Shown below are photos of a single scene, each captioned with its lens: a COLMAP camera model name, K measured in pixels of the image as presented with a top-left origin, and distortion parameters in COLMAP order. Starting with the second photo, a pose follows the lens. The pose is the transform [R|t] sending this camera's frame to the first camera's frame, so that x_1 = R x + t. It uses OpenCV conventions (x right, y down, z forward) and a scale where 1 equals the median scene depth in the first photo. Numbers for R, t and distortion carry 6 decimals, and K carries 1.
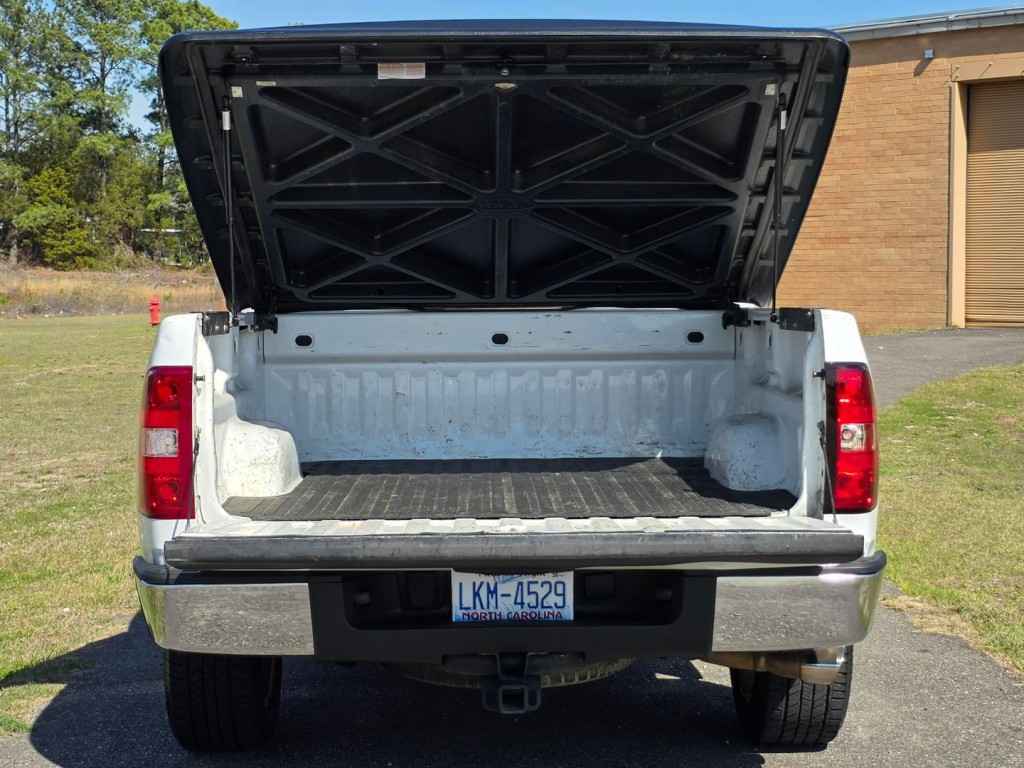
lens RADIAL K [[1851.9, 0, 514.9], [0, 1851.9, 344.5], [0, 0, 1]] dist [0.274635, -1.332821]
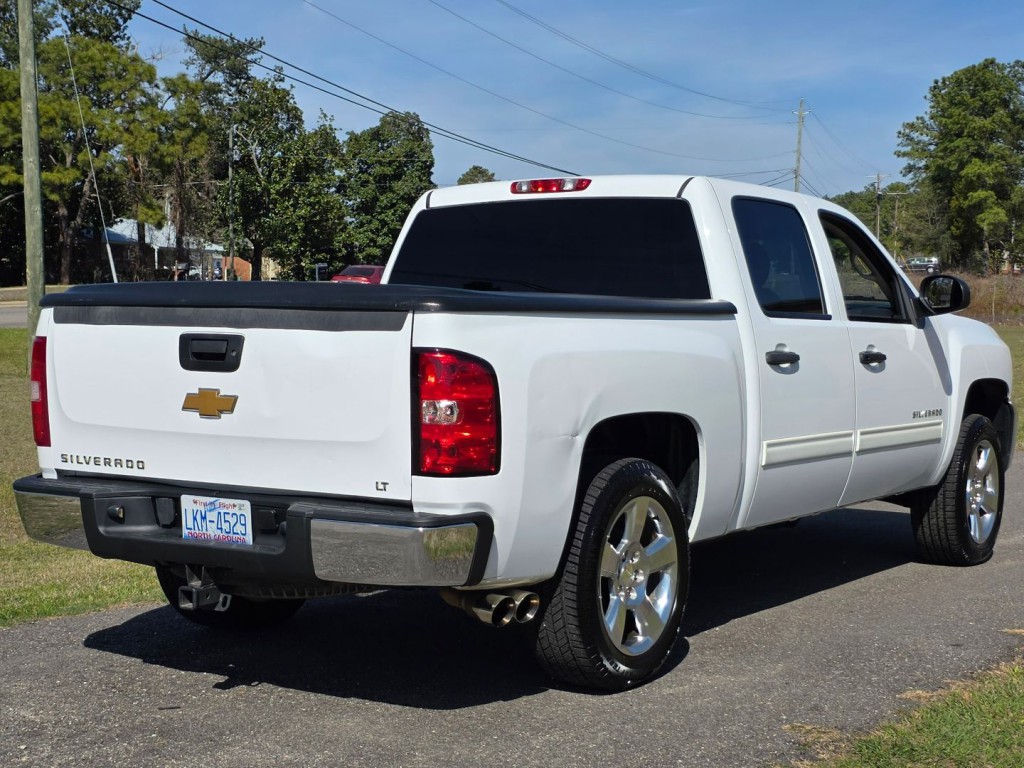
lens RADIAL K [[1619.1, 0, 512.8], [0, 1619.1, 431.8], [0, 0, 1]] dist [0.207919, -0.749111]
pose [[0.817988, 0.056019, -0.572502, 0.303377], [-0.027154, 0.997898, 0.058846, 0.000462], [0.574594, -0.032589, 0.817789, 0.075665]]
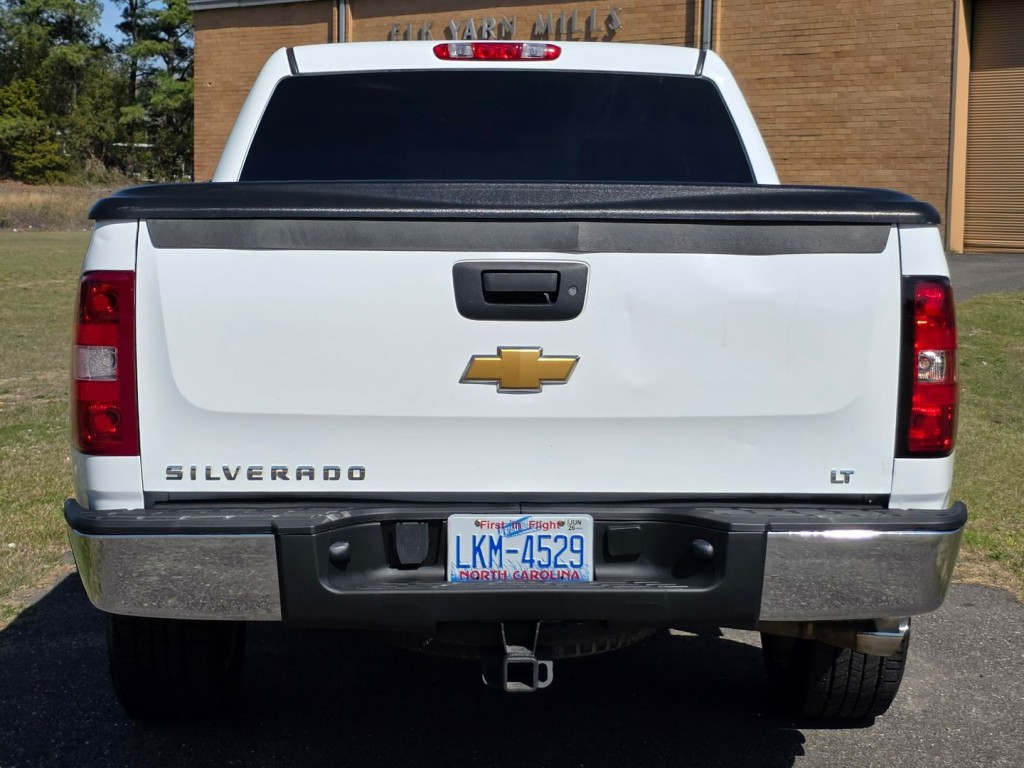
lens RADIAL K [[1867.1, 0, 512.0], [0, 1867.1, 384.0], [0, 0, 1]] dist [0.253066, -1.103428]
pose [[0.999881, 0.011409, 0.010347, -0.005448], [-0.012027, 0.998014, 0.061839, 0.003022], [-0.009621, -0.061957, 0.998032, 0.063077]]
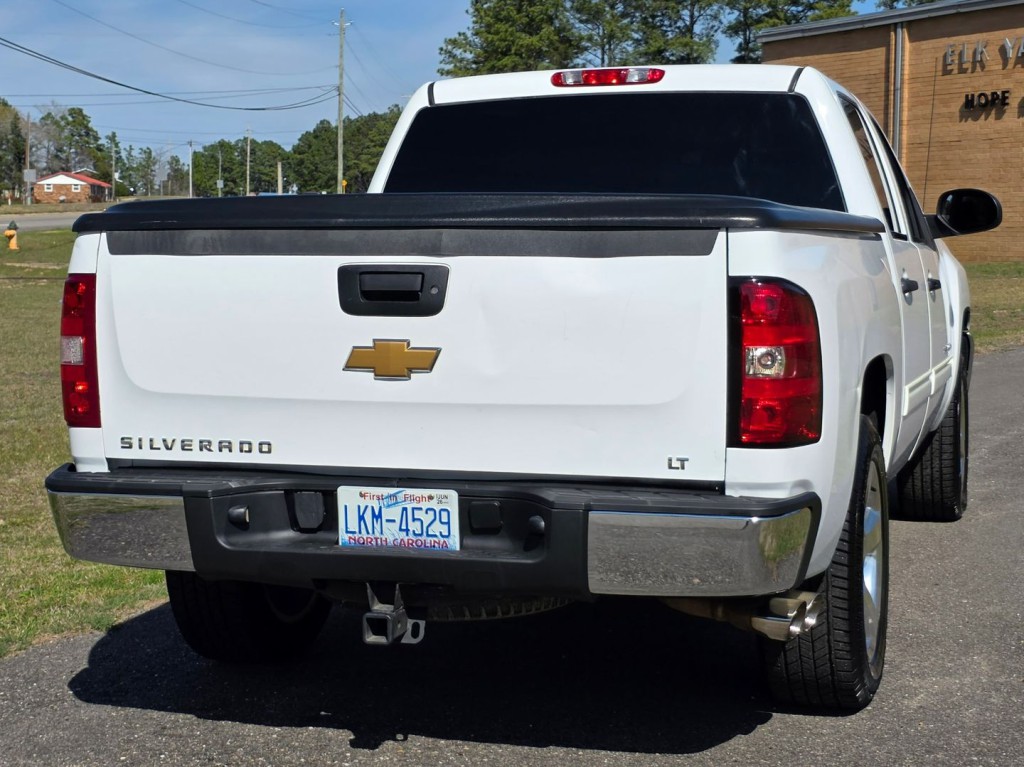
lens RADIAL K [[1799.2, 0, 506.1], [0, 1799.2, 342.9], [0, 0, 1]] dist [0.266747, -1.266707]
pose [[0.945353, 0.020968, -0.325372, 0.130077], [-0.010176, 0.999341, 0.034835, 0.004694], [0.325888, -0.029620, 0.944944, 0.059643]]
